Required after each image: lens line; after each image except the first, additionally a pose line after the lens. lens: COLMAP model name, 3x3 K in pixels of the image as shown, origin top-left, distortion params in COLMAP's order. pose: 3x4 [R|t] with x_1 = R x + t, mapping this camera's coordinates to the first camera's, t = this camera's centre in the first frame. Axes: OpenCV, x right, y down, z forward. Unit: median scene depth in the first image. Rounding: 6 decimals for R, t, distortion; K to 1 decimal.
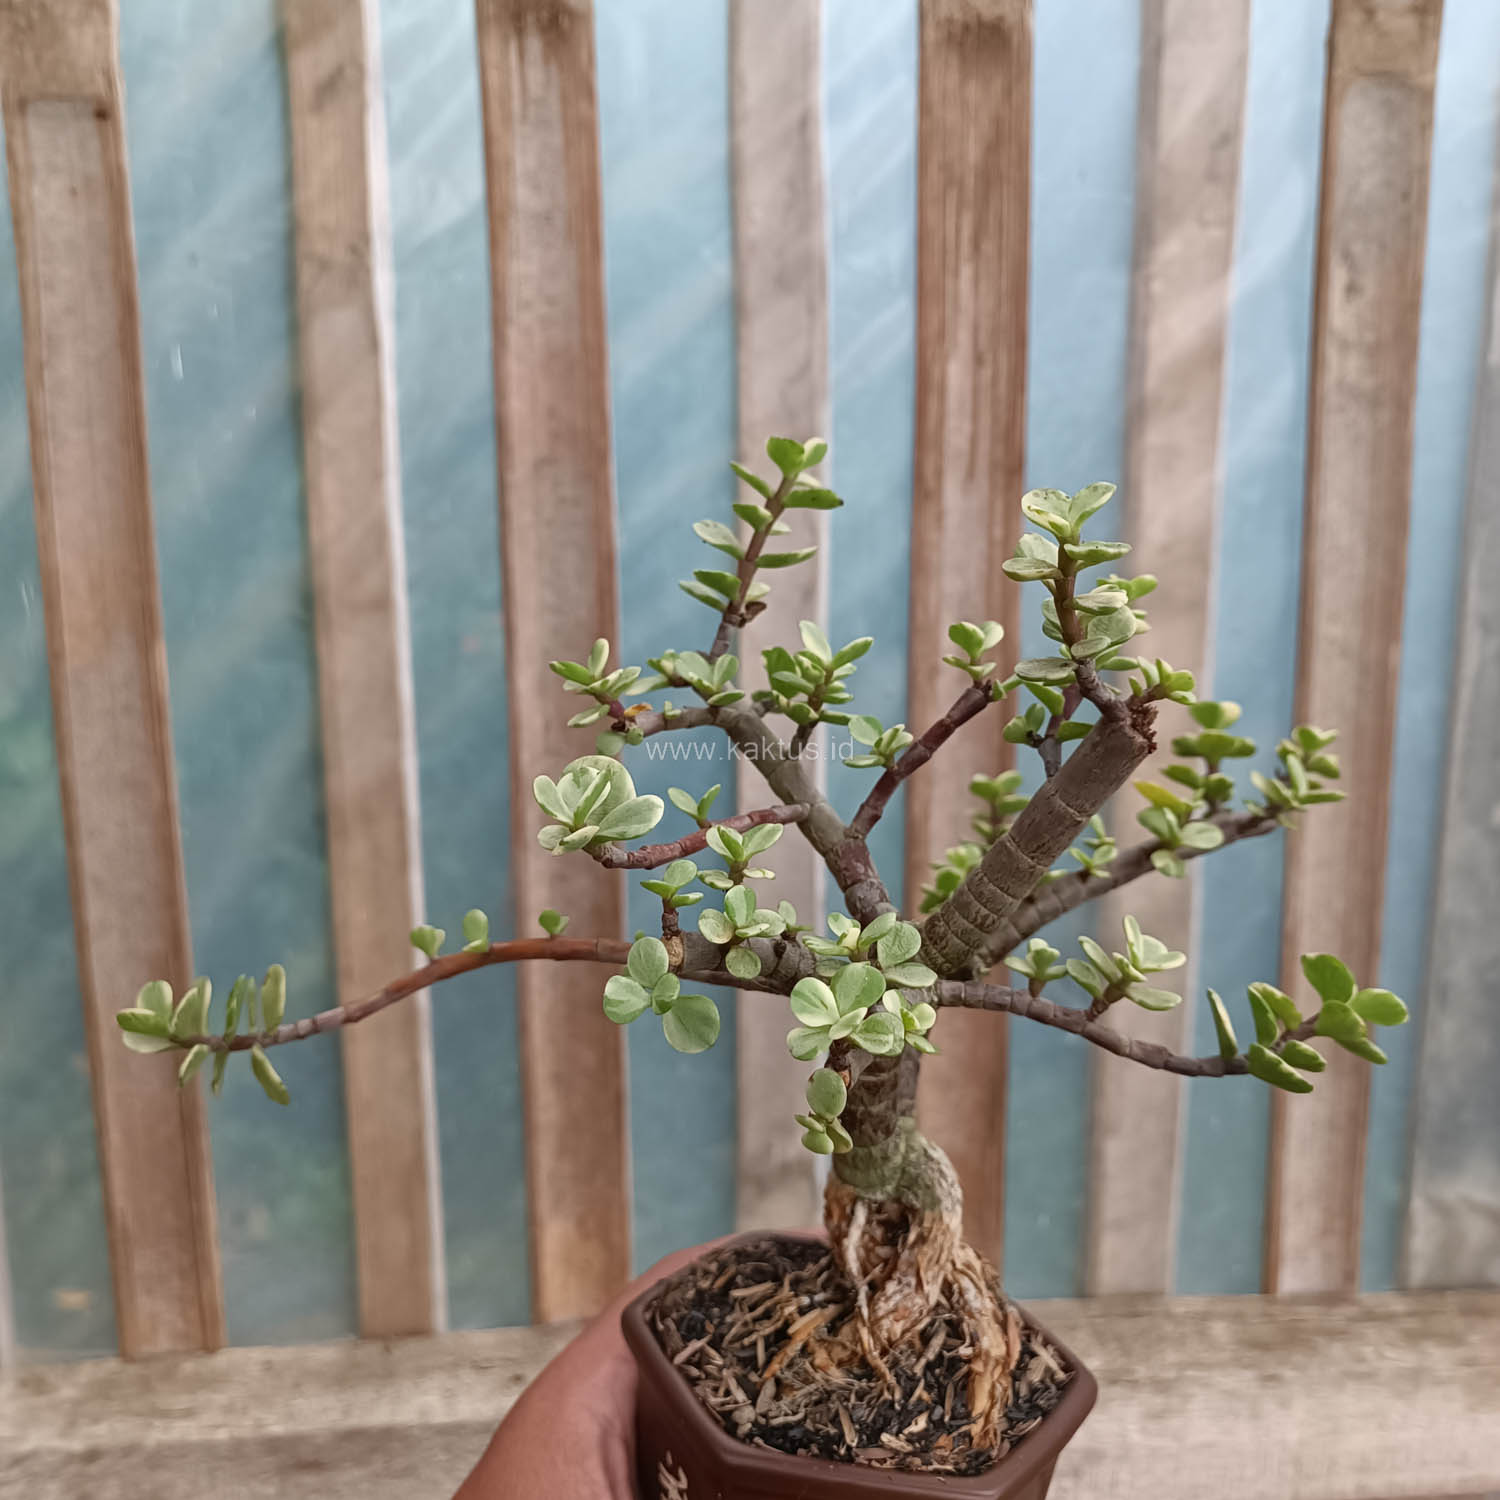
lens RADIAL K [[1561.3, 0, 758.4], [0, 1561.3, 747.0], [0, 0, 1]] dist [-0.033363, 0.000000]
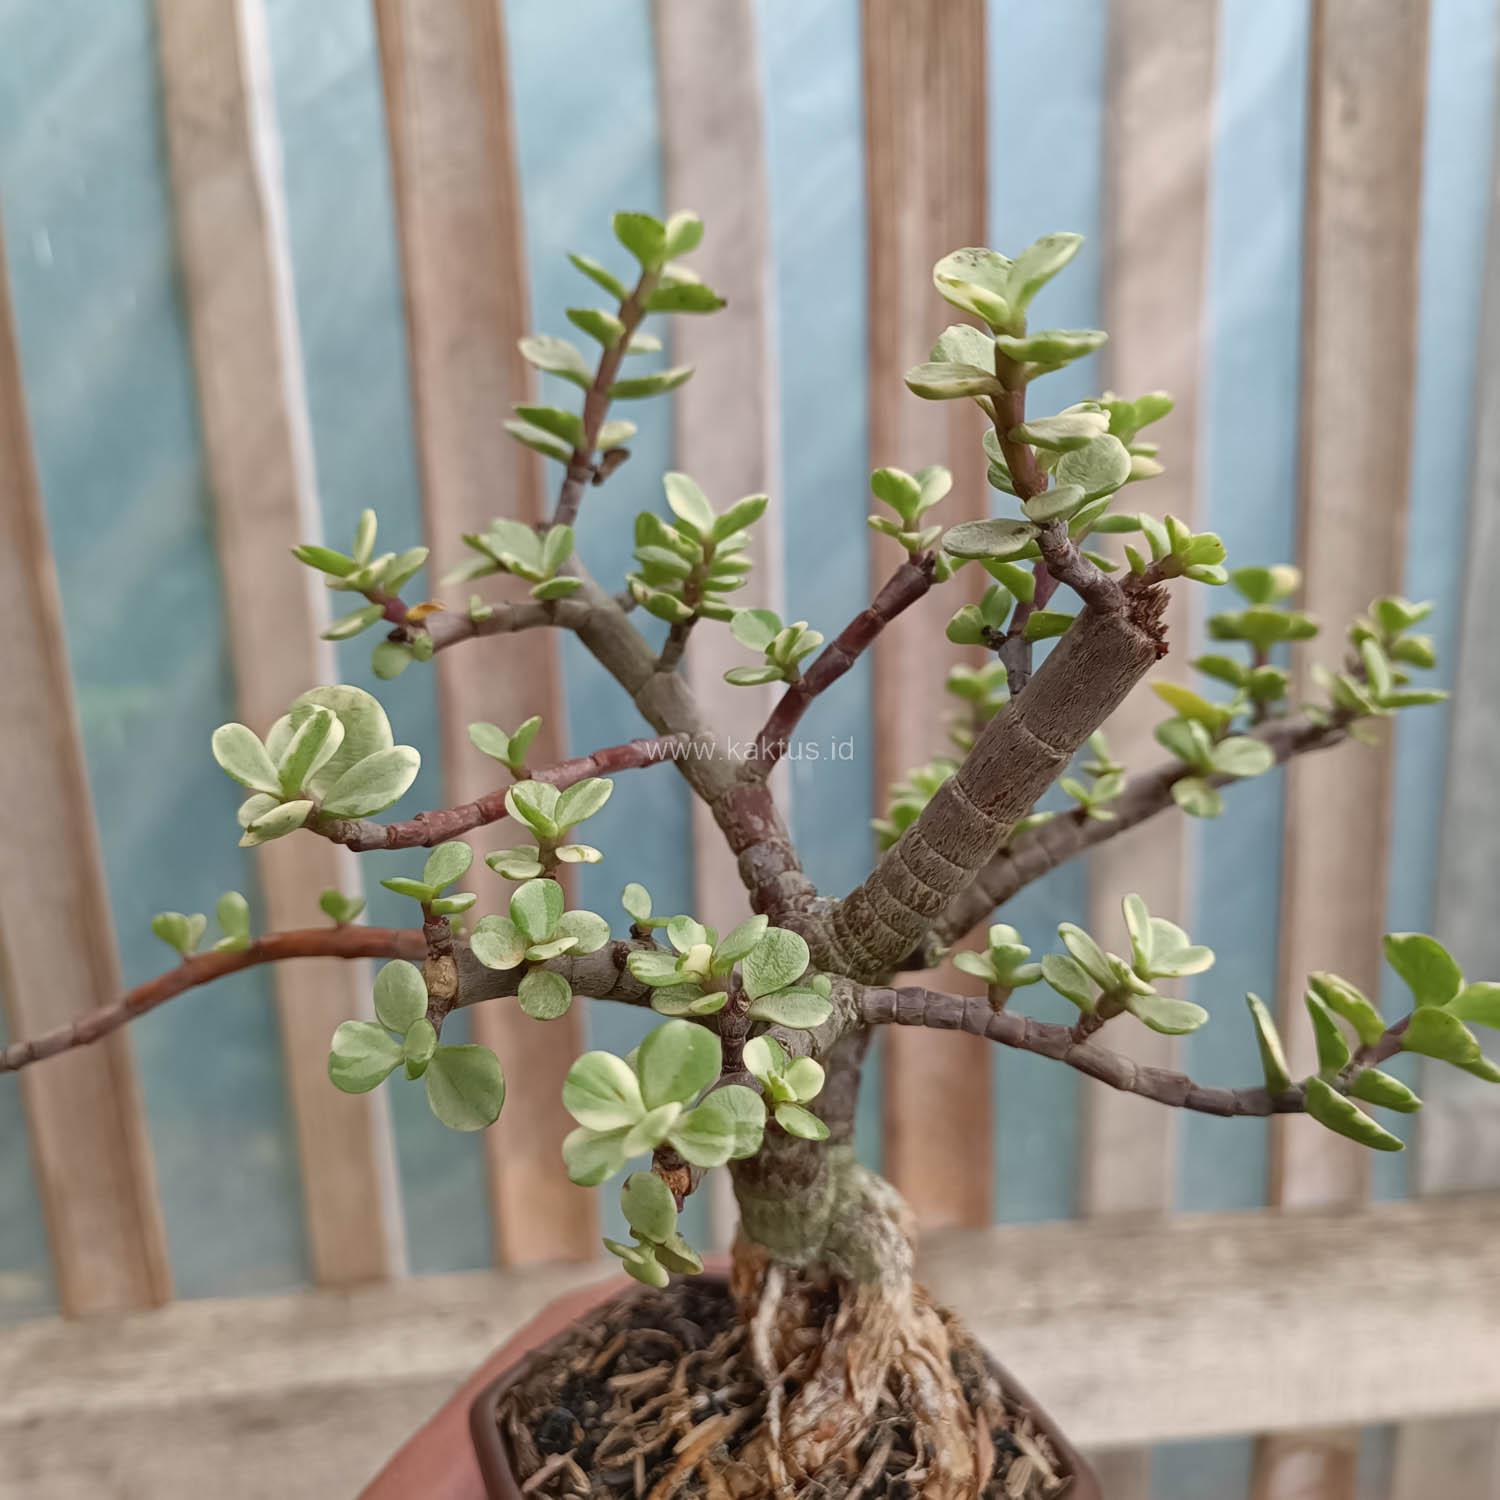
lens RADIAL K [[1561.3, 0, 756.1], [0, 1561.3, 756.0], [0, 0, 1]] dist [-0.033363, 0.000000]
pose [[0.999064, -0.027546, -0.033366, 0.089200], [0.030621, 0.994962, 0.095457, -0.020652], [0.030569, -0.096389, 0.994874, 0.292542]]
